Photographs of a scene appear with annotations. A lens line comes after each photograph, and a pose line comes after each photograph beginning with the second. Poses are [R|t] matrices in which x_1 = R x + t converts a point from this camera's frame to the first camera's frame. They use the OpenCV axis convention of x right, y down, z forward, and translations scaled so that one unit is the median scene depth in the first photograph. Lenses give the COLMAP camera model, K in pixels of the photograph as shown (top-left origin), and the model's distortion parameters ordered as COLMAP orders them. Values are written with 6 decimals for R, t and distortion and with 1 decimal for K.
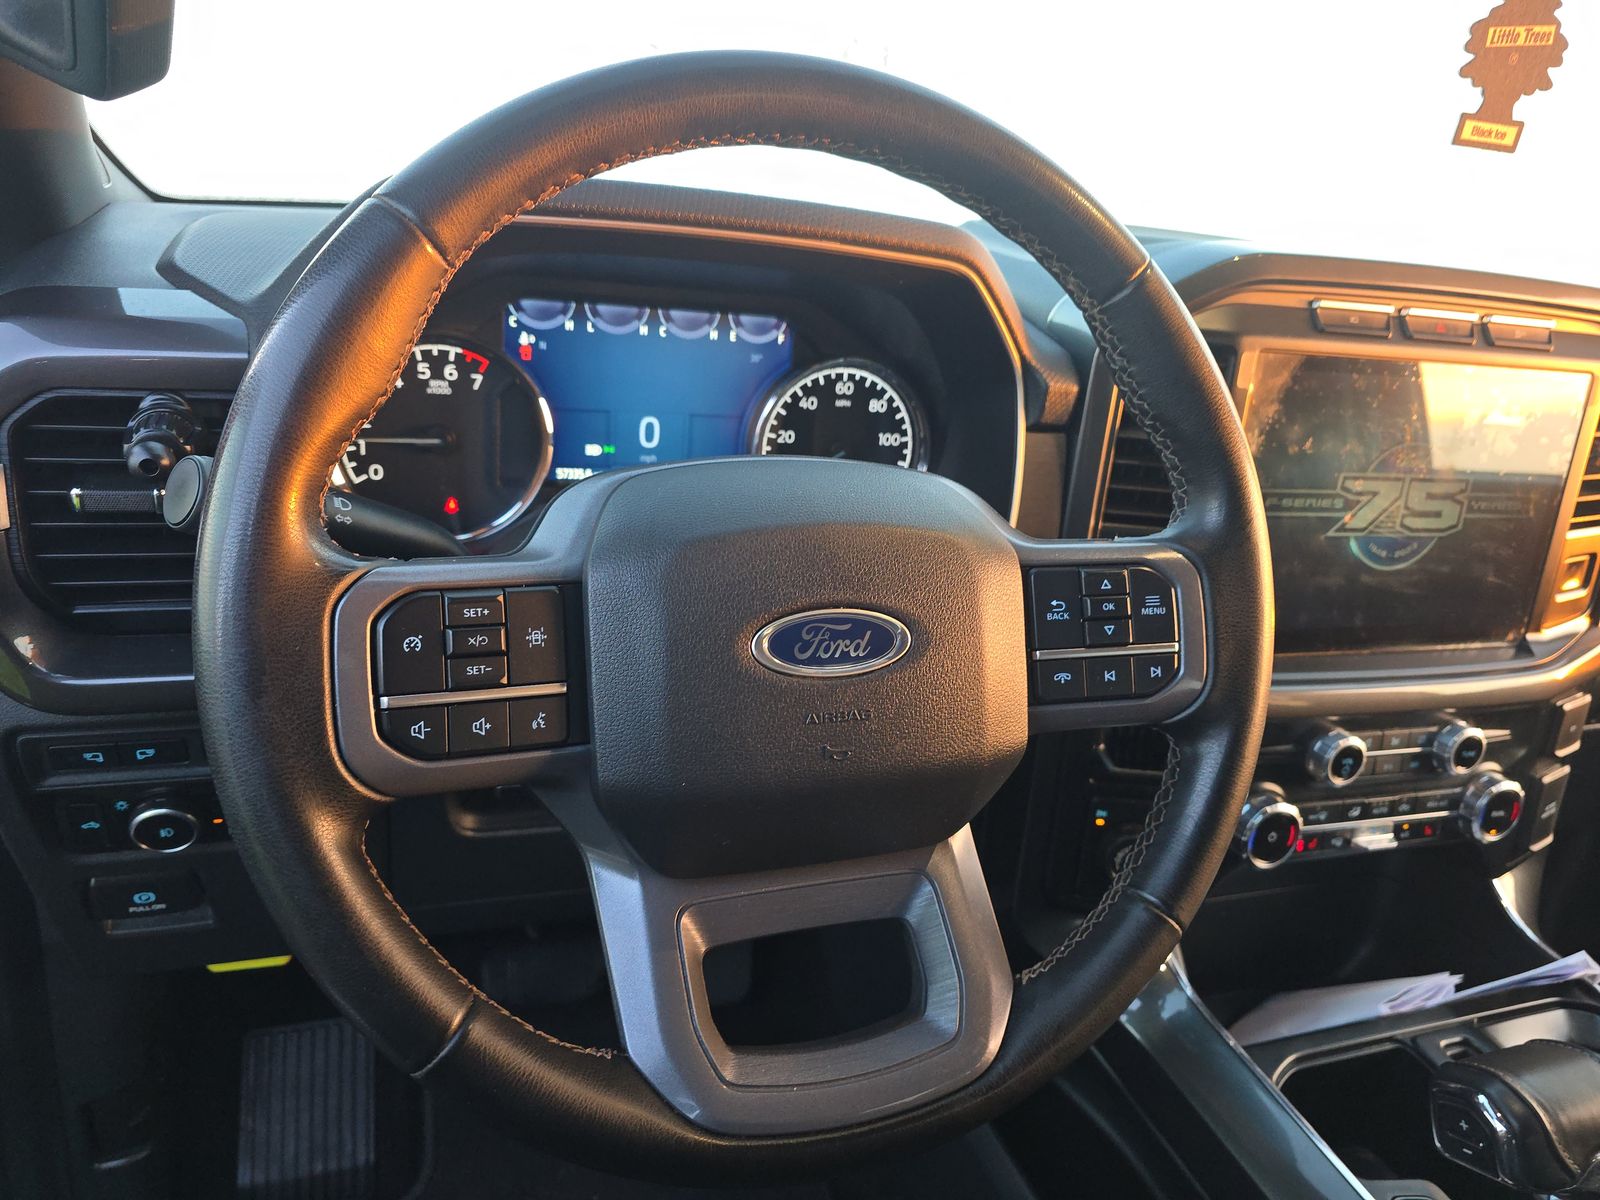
lens RADIAL K [[1074.5, 0, 800.0], [0, 1074.5, 600.0], [0, 0, 1]] dist [0.001687, -0.026559]
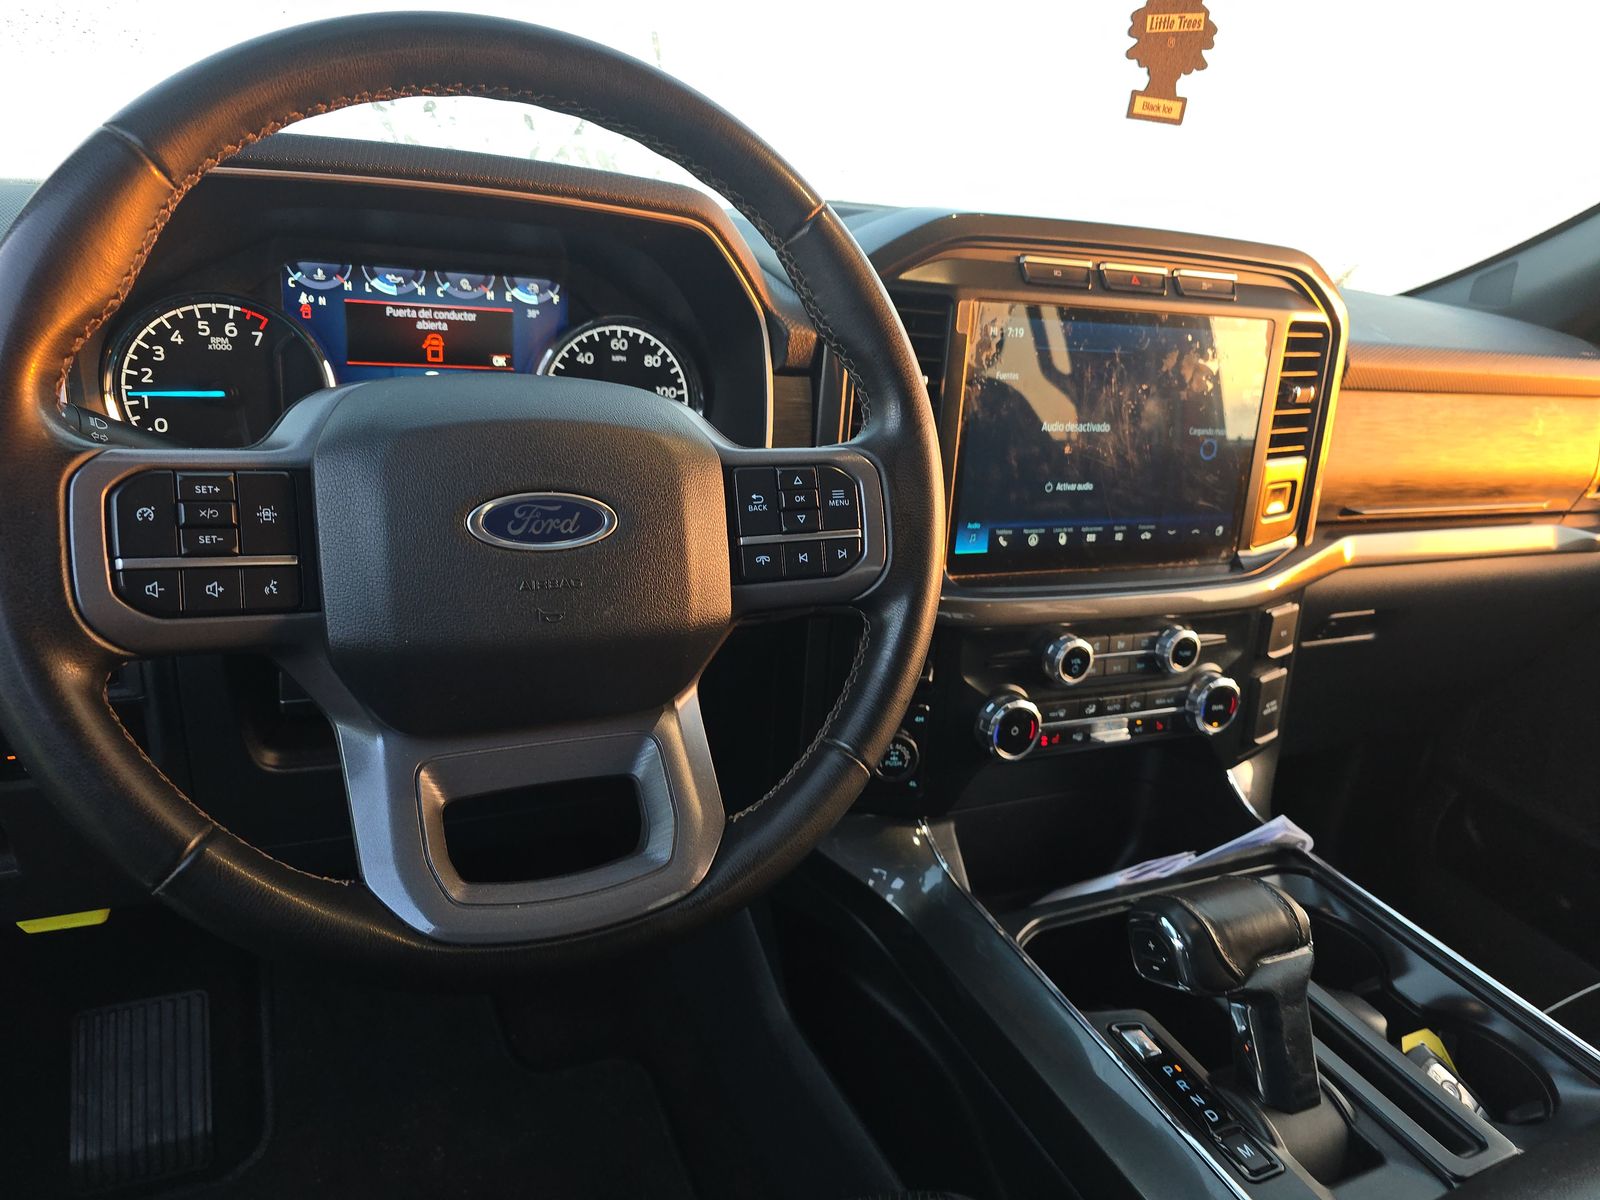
lens RADIAL K [[1072.4, 0, 800.0], [0, 1072.4, 600.0], [0, 0, 1]] dist [0.005985, -0.024681]
pose [[0.992877, -0.043252, 0.111015, 0.094112], [0.043613, 0.999048, -0.000824, 0.072719], [-0.110873, 0.005660, 0.993818, -0.103012]]
